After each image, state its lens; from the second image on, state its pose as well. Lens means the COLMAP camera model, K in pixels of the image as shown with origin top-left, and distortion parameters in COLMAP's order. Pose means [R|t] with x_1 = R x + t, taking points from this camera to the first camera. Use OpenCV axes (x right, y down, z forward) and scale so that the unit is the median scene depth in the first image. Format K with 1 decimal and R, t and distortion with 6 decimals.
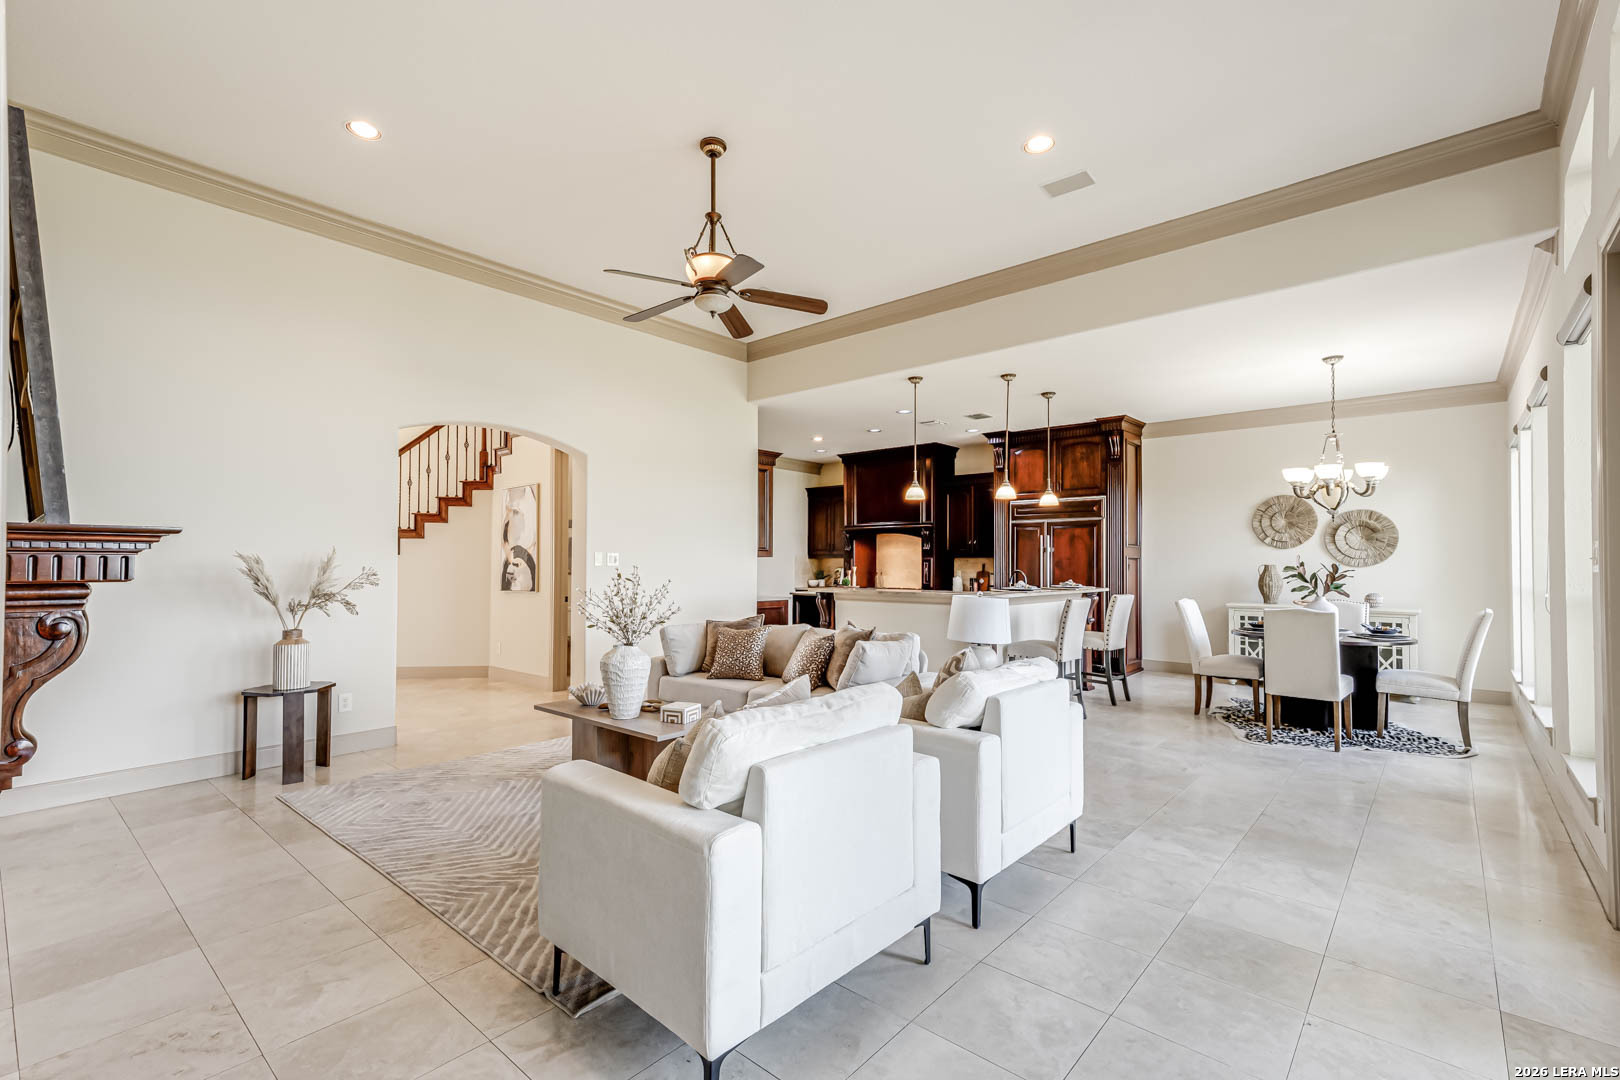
lens RADIAL K [[731.7, 0, 809.7], [0, 731.7, 545.7], [0, 0, 1]] dist [0.032903, 0.000166]
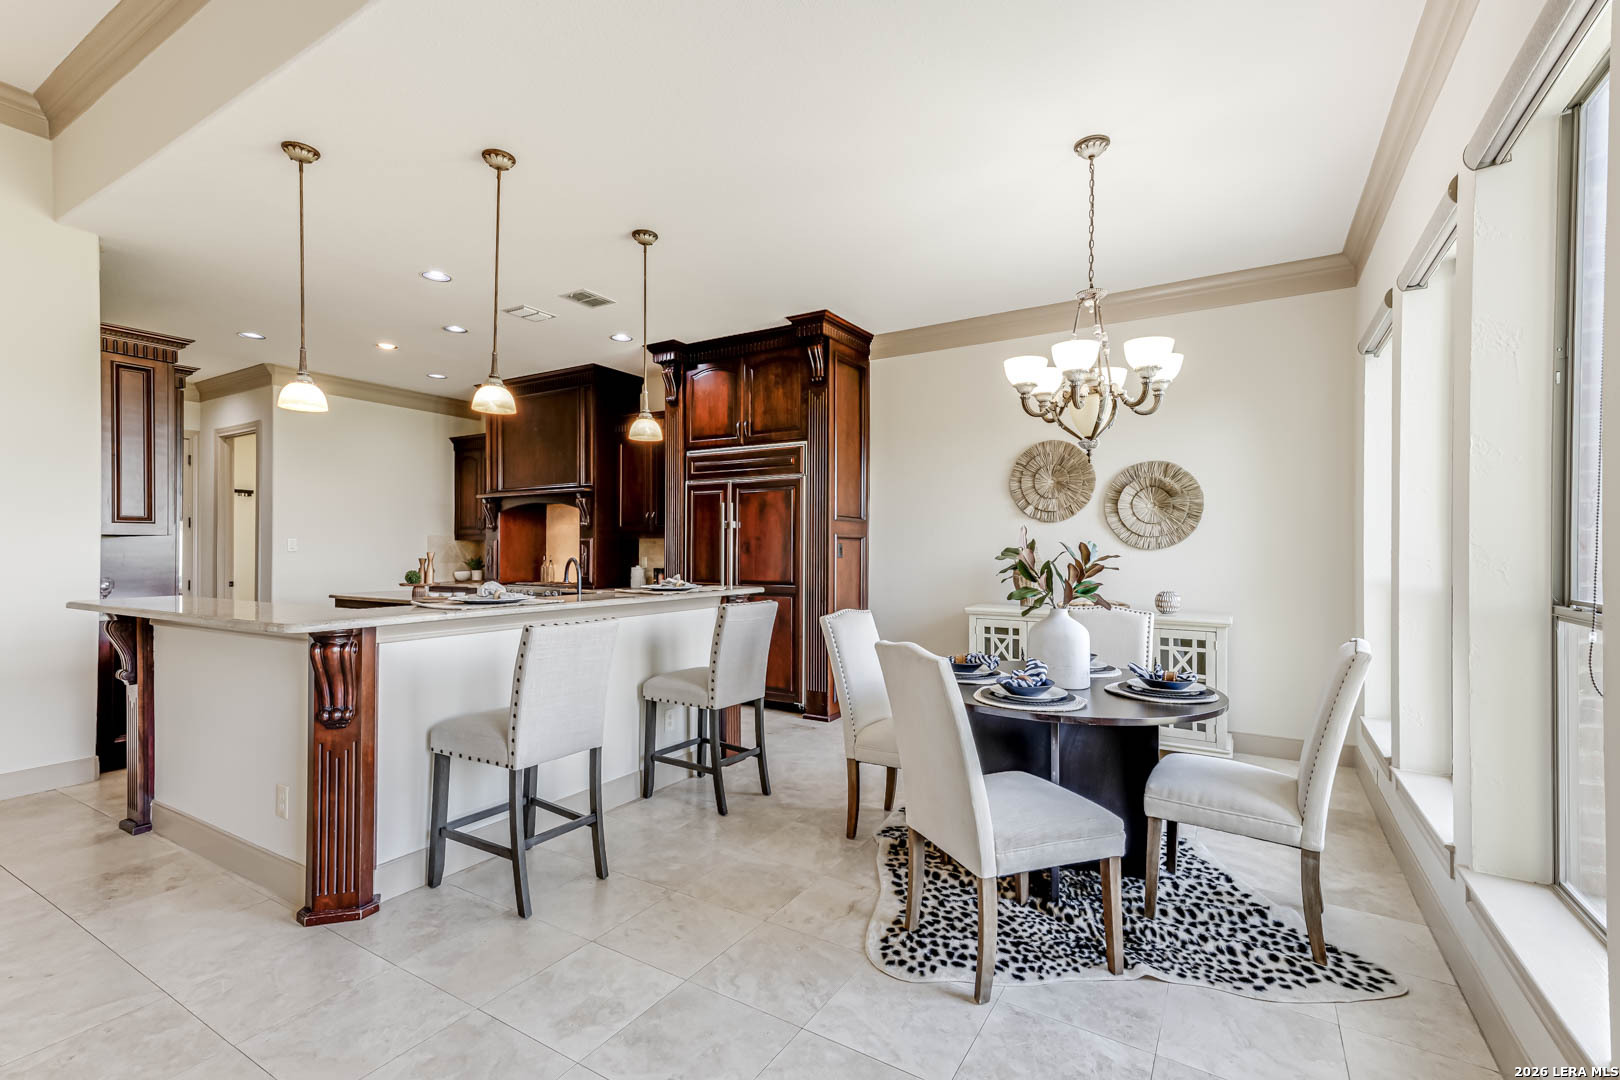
lens RADIAL K [[731.7, 0, 805.4], [0, 731.7, 547.3], [0, 0, 1]] dist [0.032903, 0.000166]
pose [[0.987295, -0.001126, 0.158895, 0.321380], [-0.002571, 0.999731, 0.023062, 0.011405], [-0.158878, -0.023177, 0.987026, 0.392527]]
